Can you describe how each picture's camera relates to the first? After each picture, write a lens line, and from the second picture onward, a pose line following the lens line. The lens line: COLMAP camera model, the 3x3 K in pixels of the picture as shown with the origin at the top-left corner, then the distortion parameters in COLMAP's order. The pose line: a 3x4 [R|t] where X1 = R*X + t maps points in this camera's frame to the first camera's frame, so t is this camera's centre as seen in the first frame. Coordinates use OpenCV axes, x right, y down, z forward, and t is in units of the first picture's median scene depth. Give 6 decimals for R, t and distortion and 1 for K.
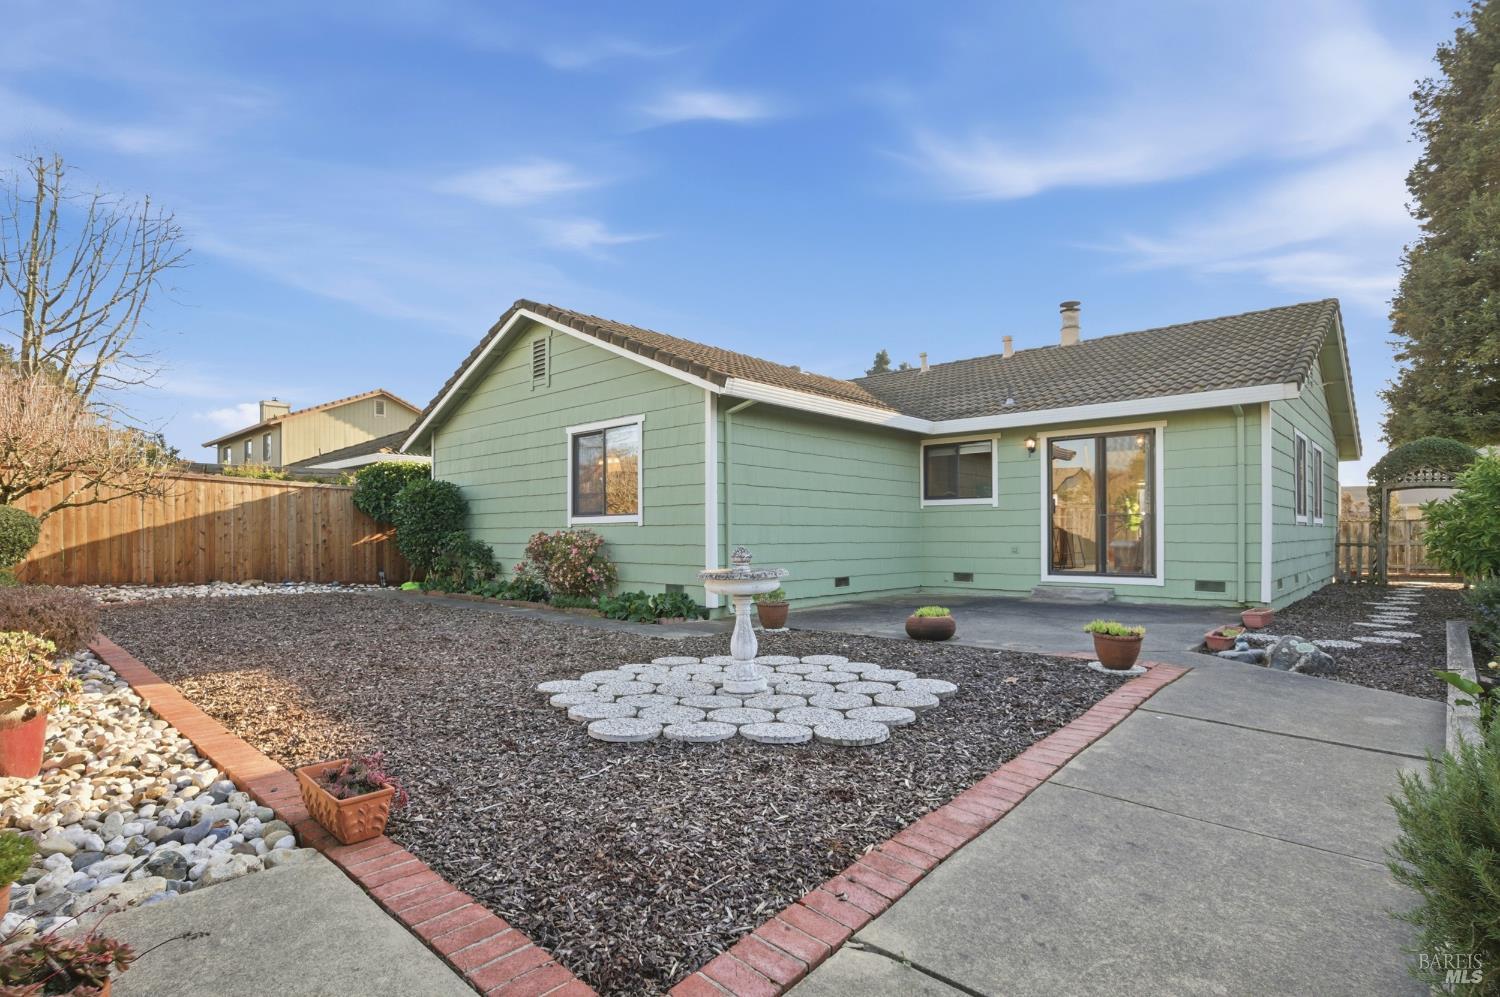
lens RADIAL K [[762.5, 0, 720.5], [0, 762.5, 538.6], [0, 0, 1]] dist [-0.028798, 0.000227]
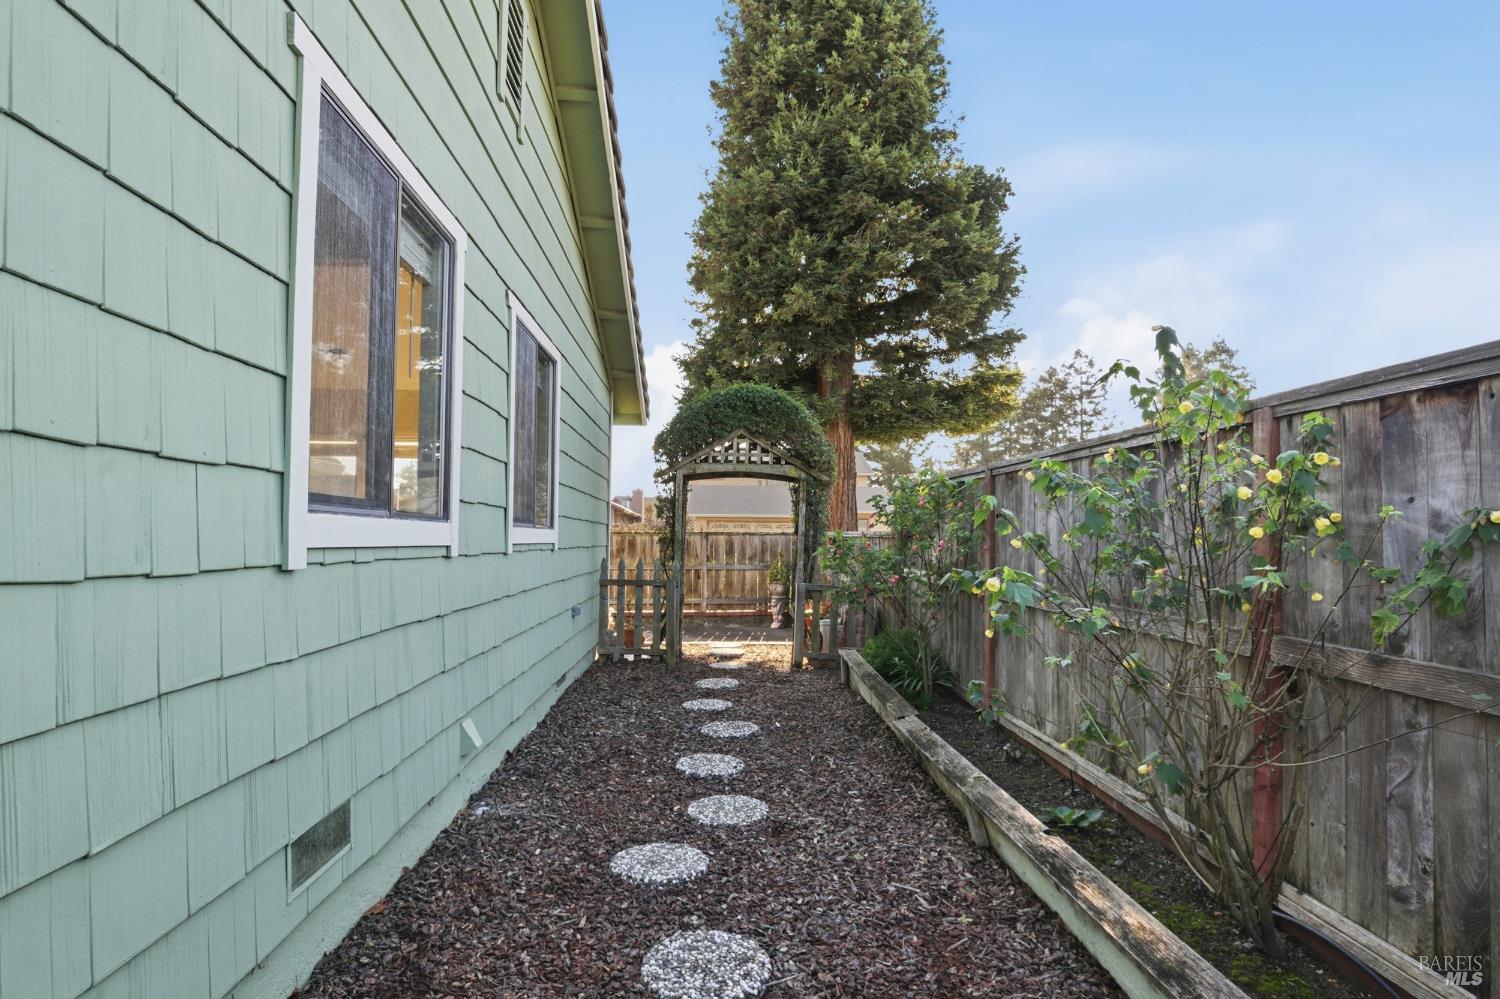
lens RADIAL K [[704.1, 0, 746.9], [0, 704.1, 504.9], [0, 0, 1]] dist [-0.003480, -0.000459]
pose [[0.677195, 0.044452, 0.734460, 0.631059], [-0.006490, 0.998495, -0.054449, -0.021035], [-0.735775, 0.032106, 0.676464, 0.710539]]
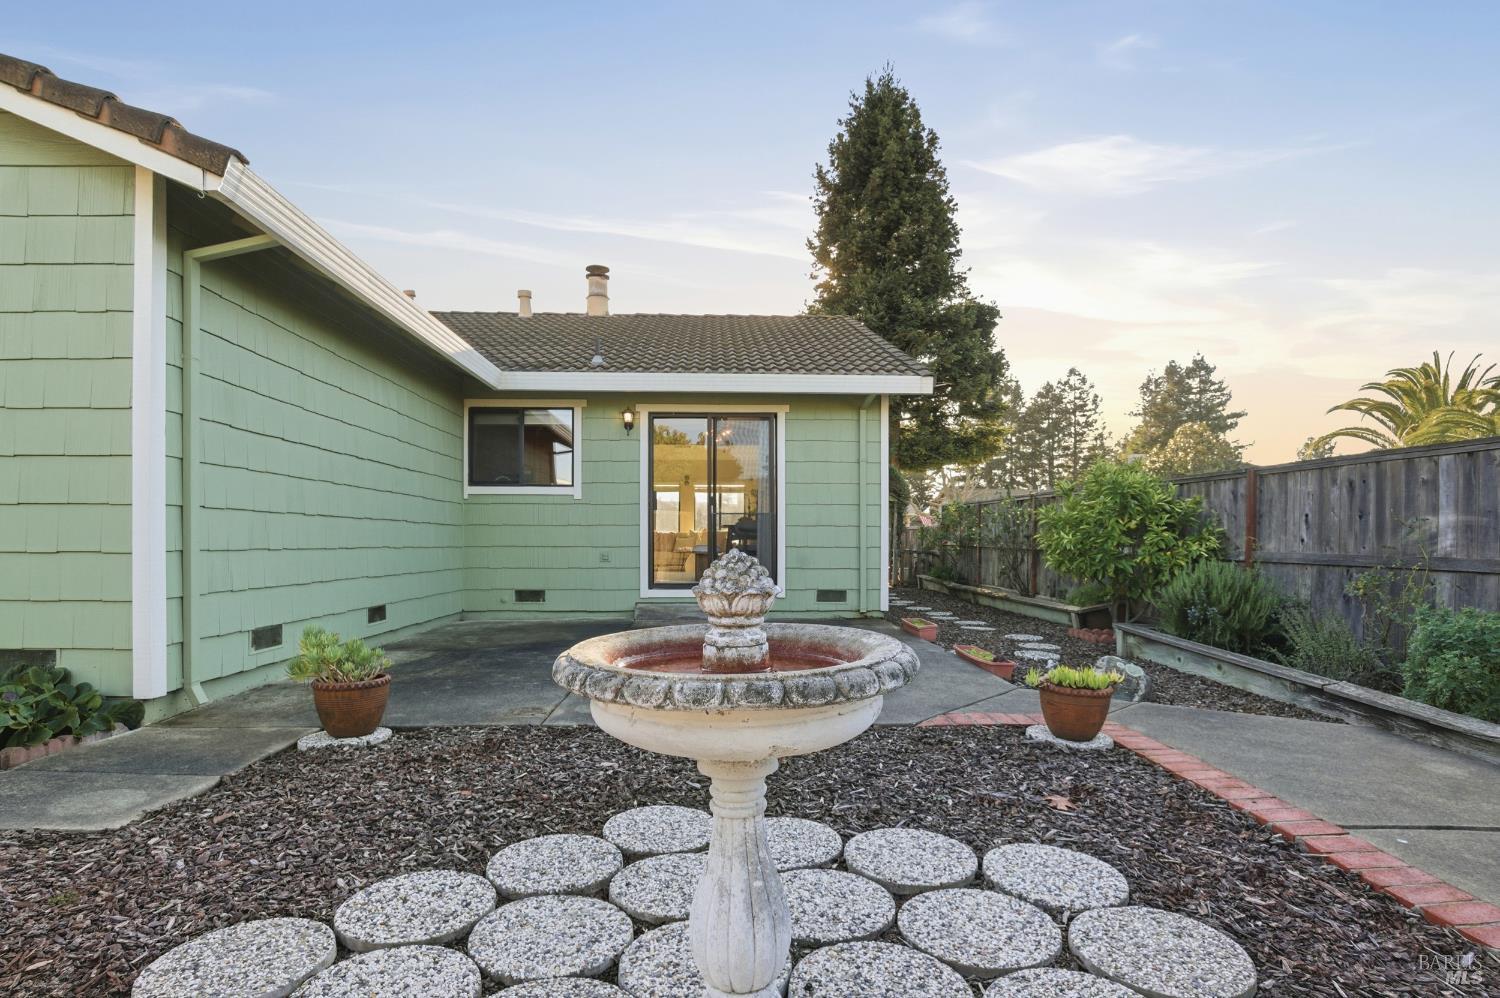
lens RADIAL K [[762.5, 0, 720.5], [0, 762.5, 539.1], [0, 0, 1]] dist [-0.028798, 0.000227]
pose [[0.691048, 0.007580, 0.722769, -0.073608], [-0.000898, 0.999953, -0.009629, 0.003971], [-0.722808, 0.006005, 0.691023, 0.372396]]
